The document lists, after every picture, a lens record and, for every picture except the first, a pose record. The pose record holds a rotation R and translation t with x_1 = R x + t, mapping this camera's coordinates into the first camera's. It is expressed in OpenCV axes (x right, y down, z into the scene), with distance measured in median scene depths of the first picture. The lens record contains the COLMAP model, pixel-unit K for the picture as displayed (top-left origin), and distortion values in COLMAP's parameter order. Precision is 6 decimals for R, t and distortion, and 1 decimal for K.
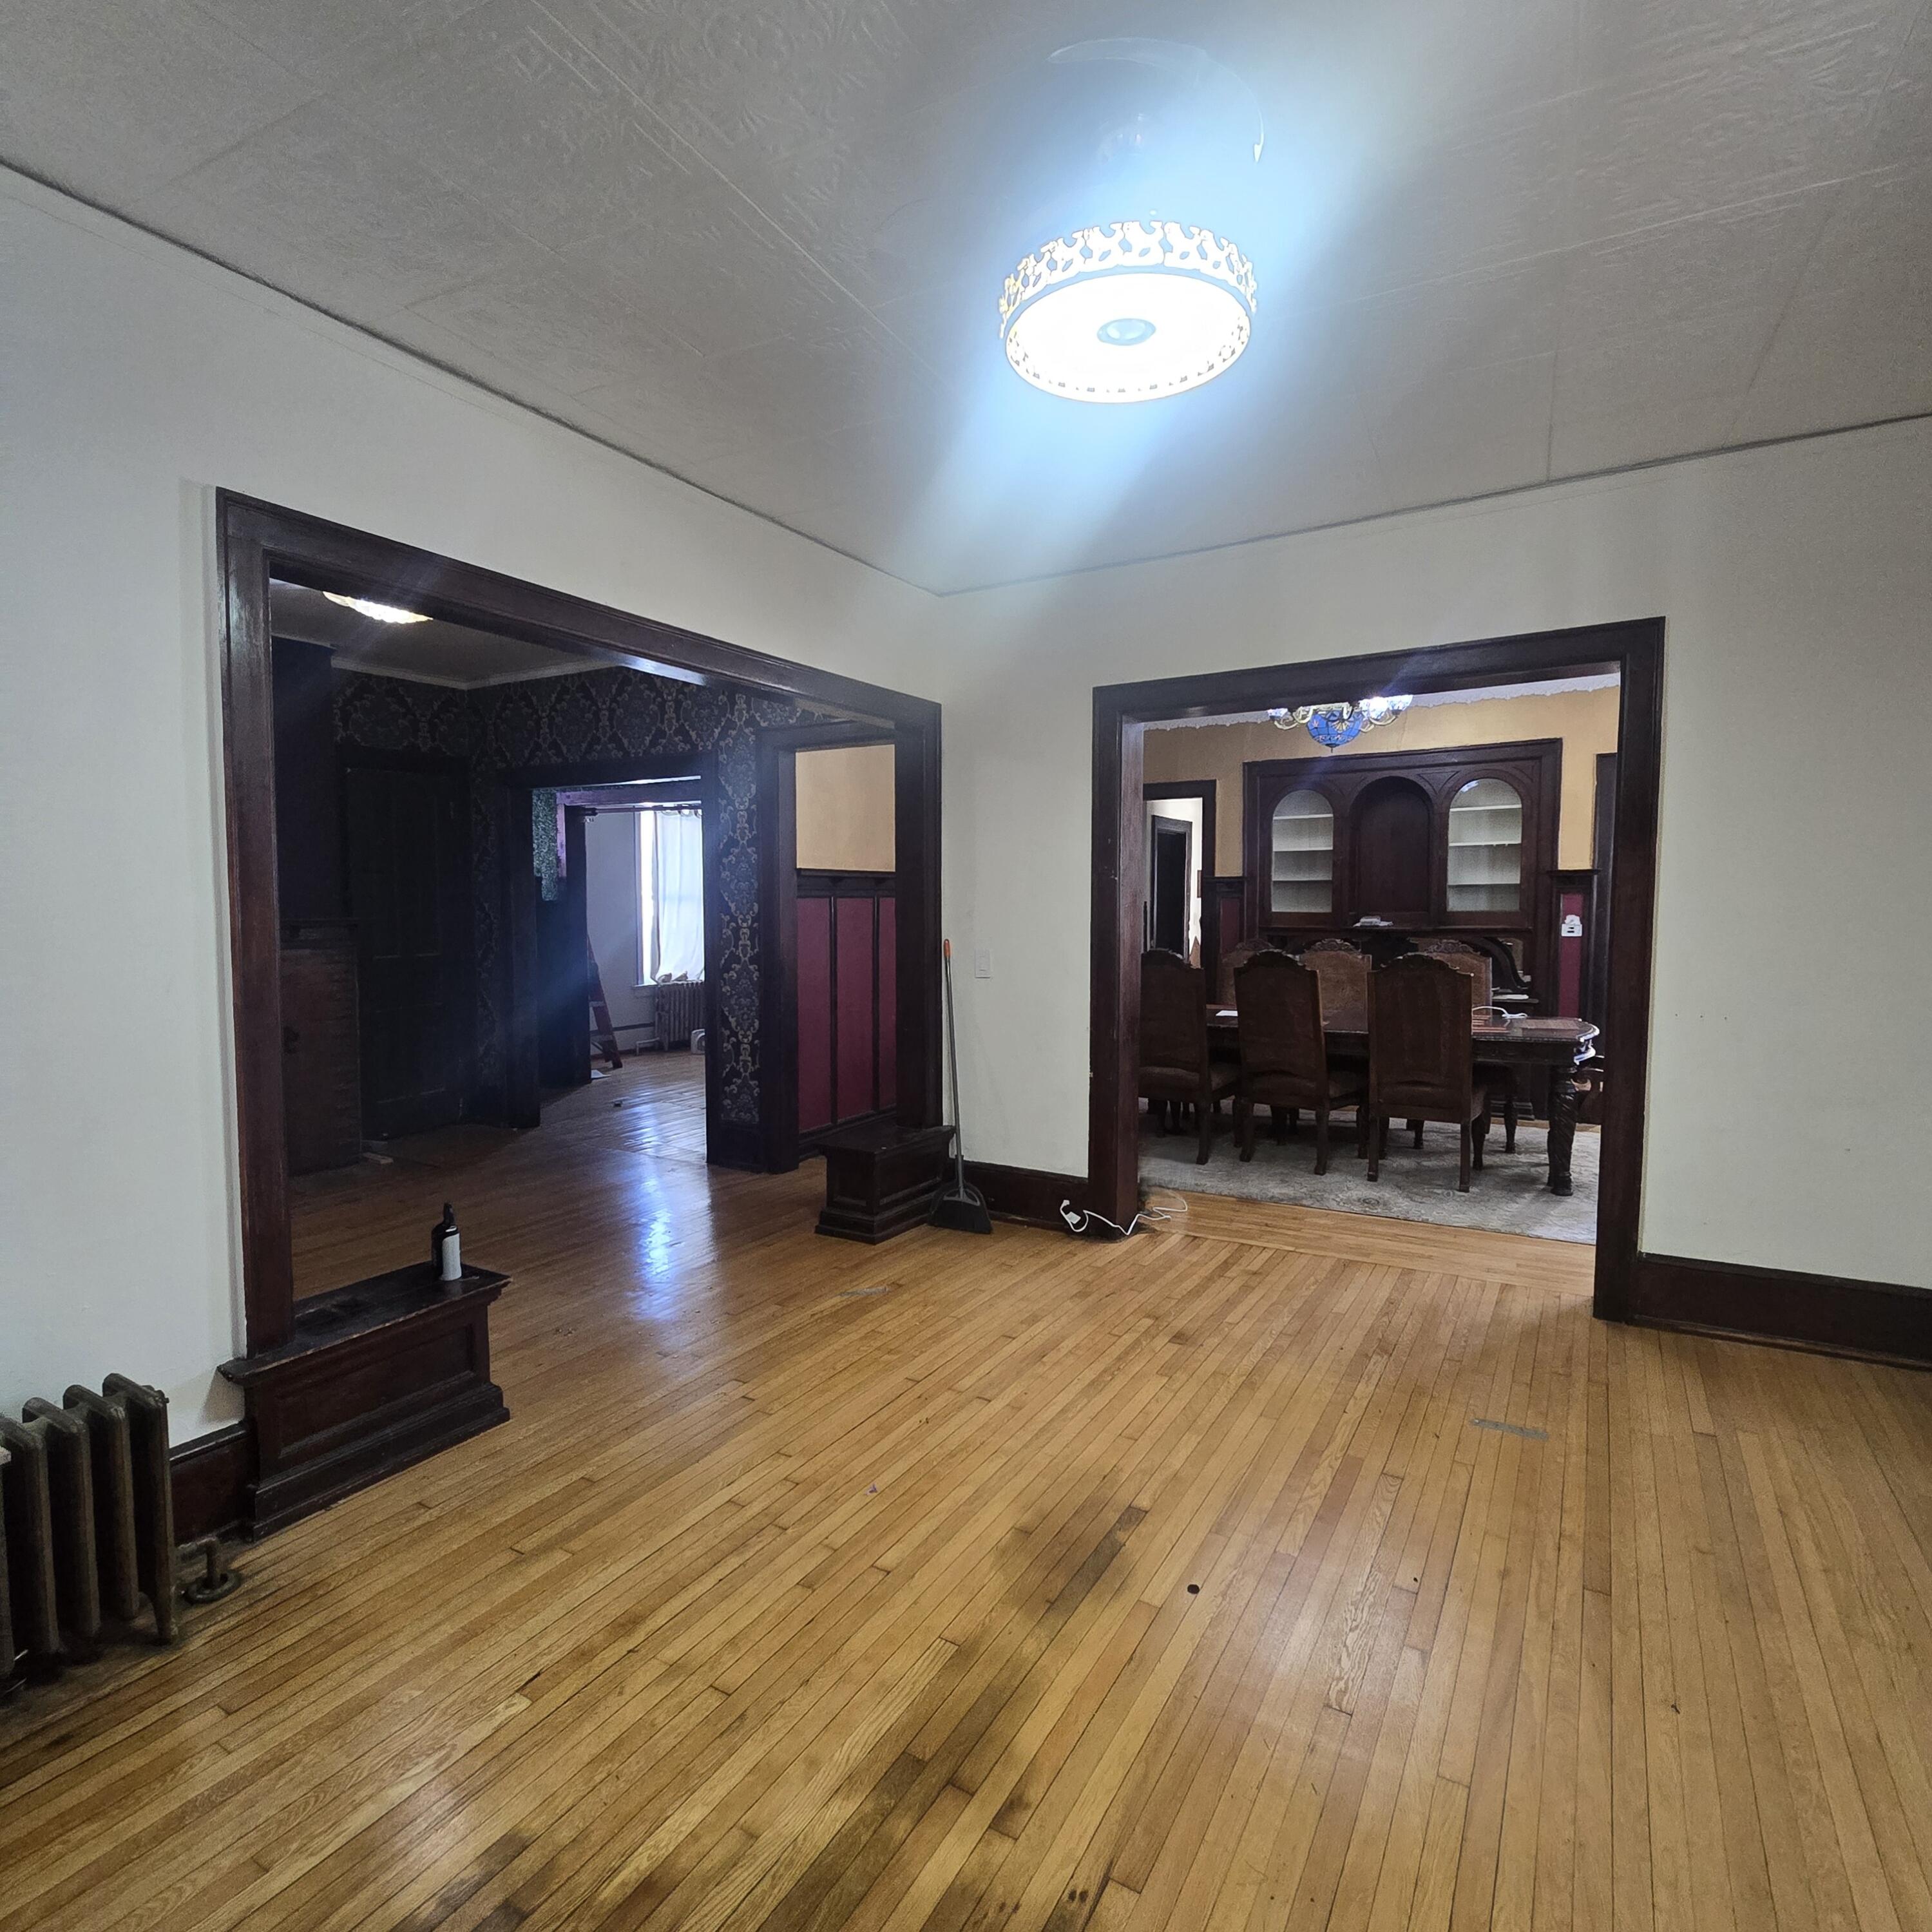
lens RADIAL K [[1066.3, 0, 993.1], [0, 1066.3, 961.3], [0, 0, 1]] dist [0.003691, -0.001168]
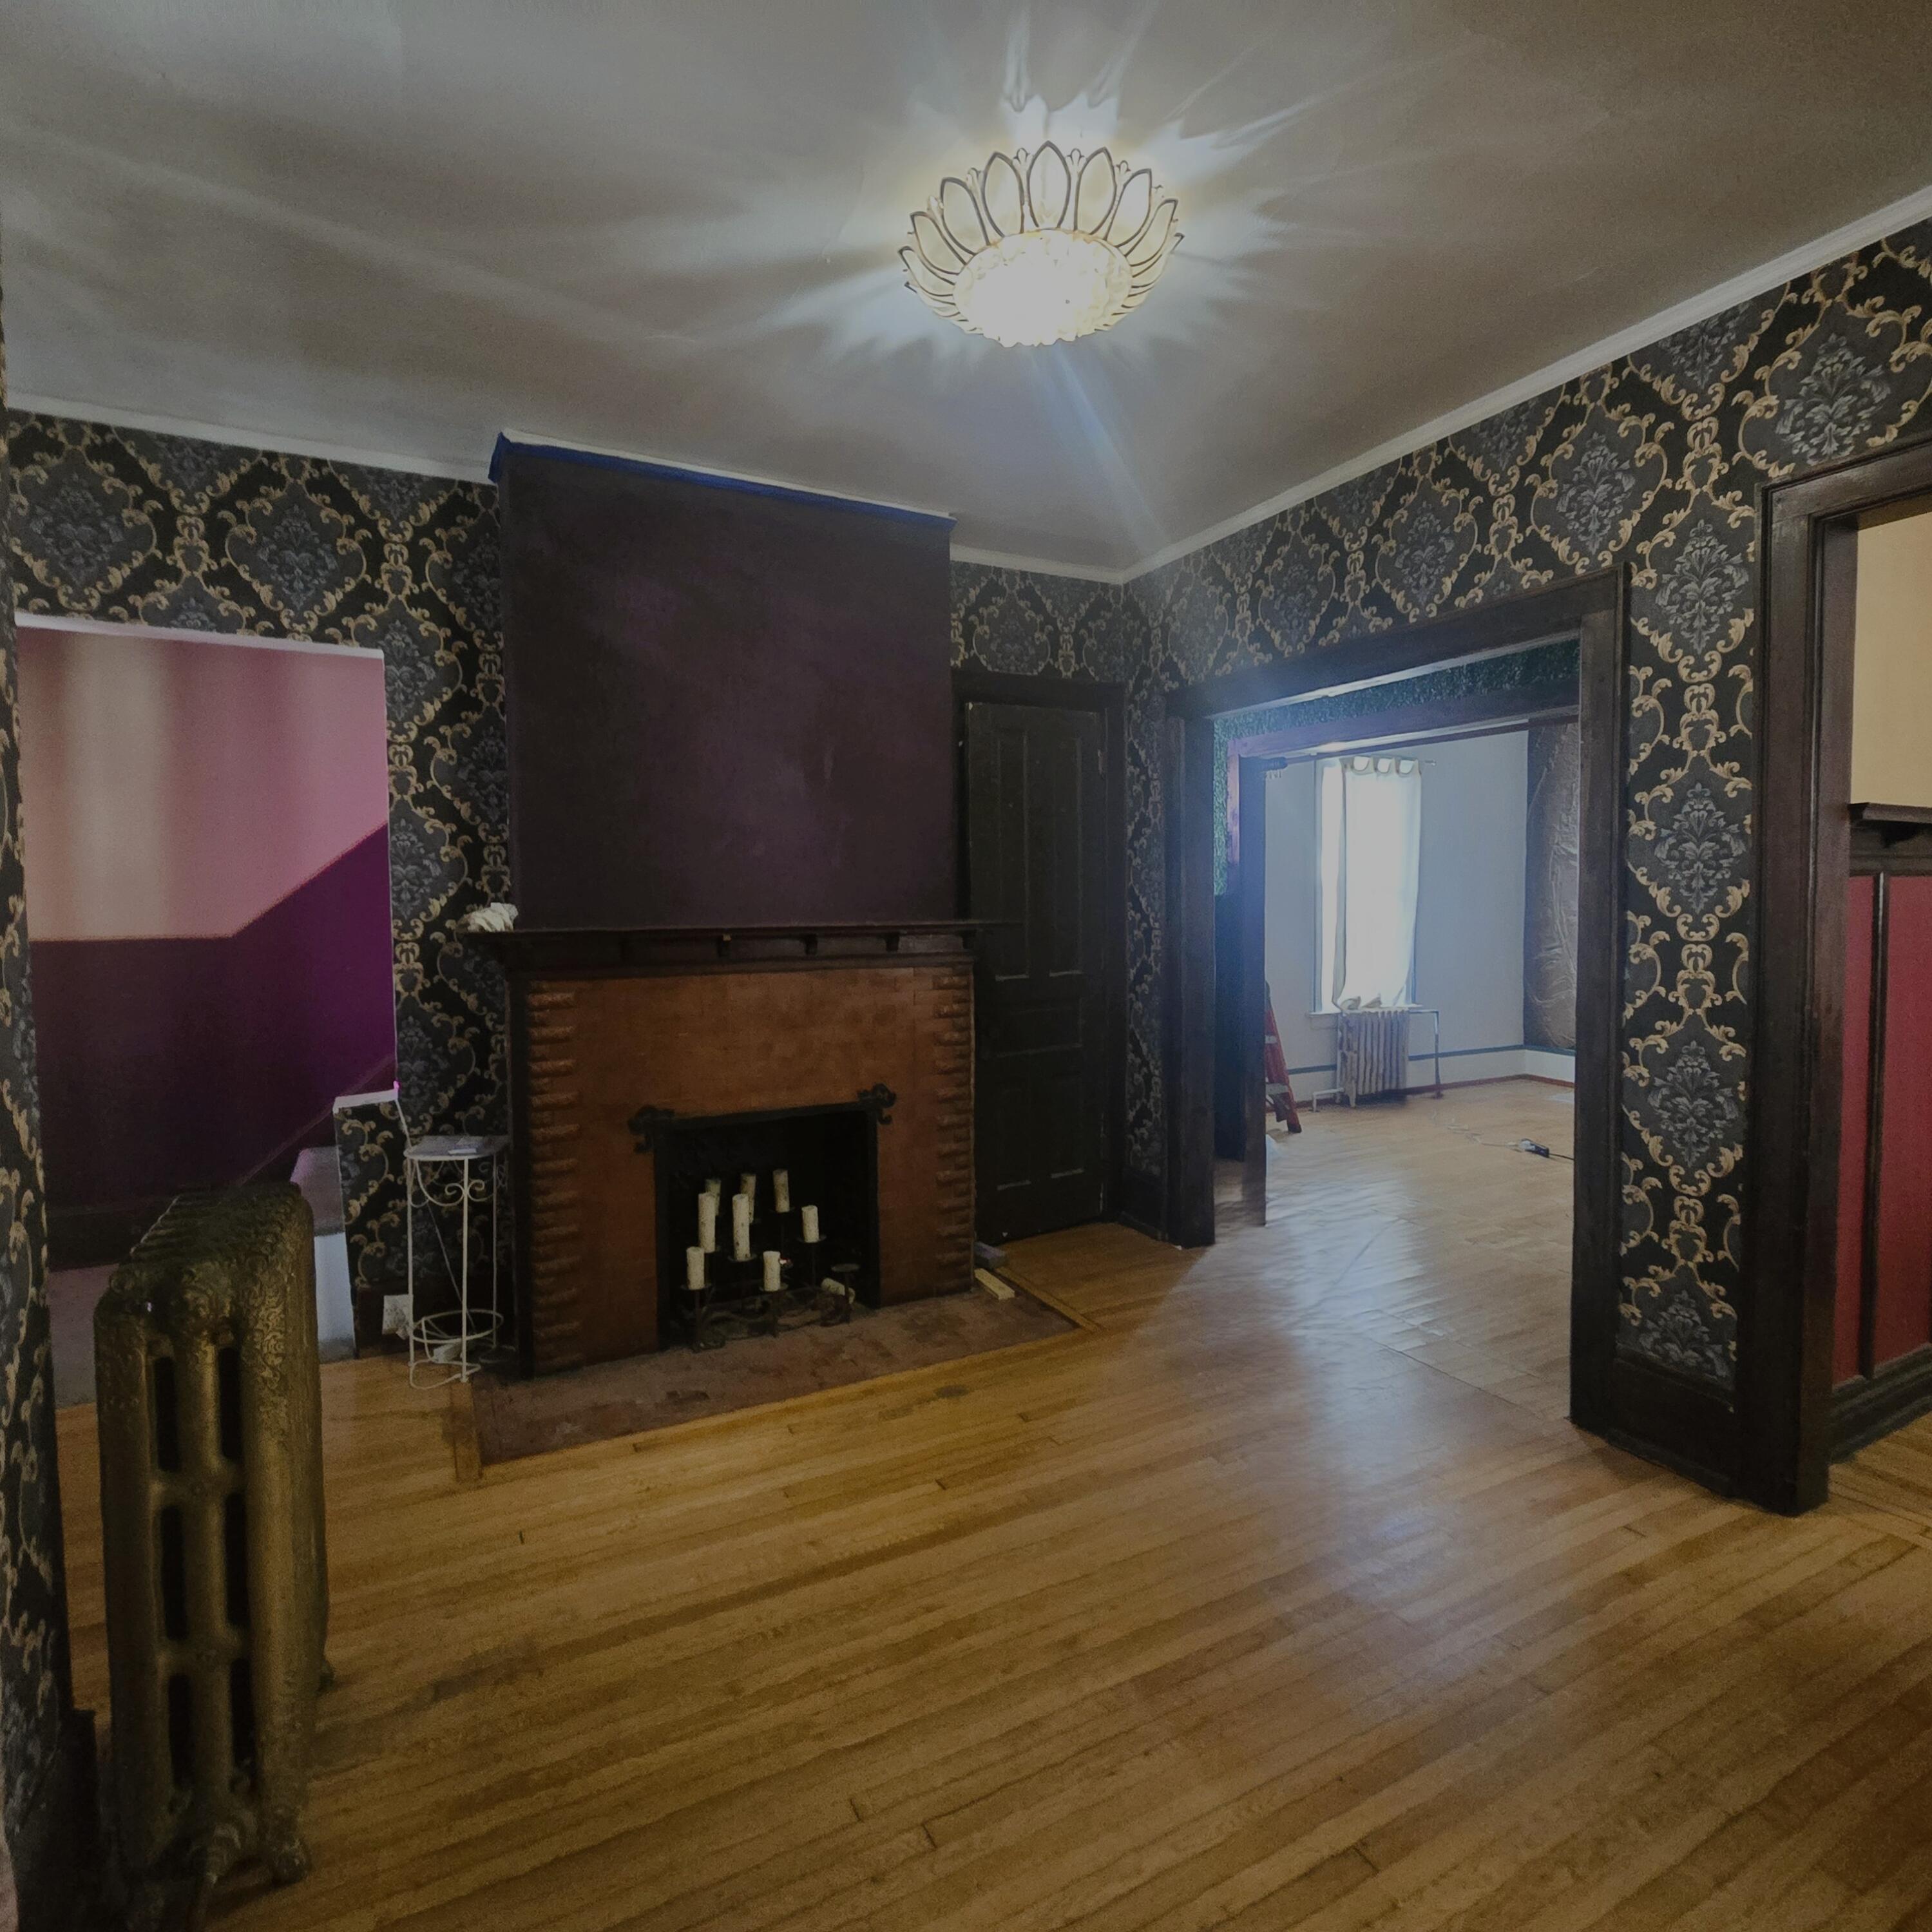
lens RADIAL K [[1066.3, 0, 993.1], [0, 1066.3, 961.3], [0, 0, 1]] dist [0.003691, -0.001168]
pose [[0.859137, 0.020429, -0.511337, -0.243240], [-0.020293, 0.999777, 0.005847, -0.019047], [0.511342, 0.005354, 0.859360, 0.431179]]
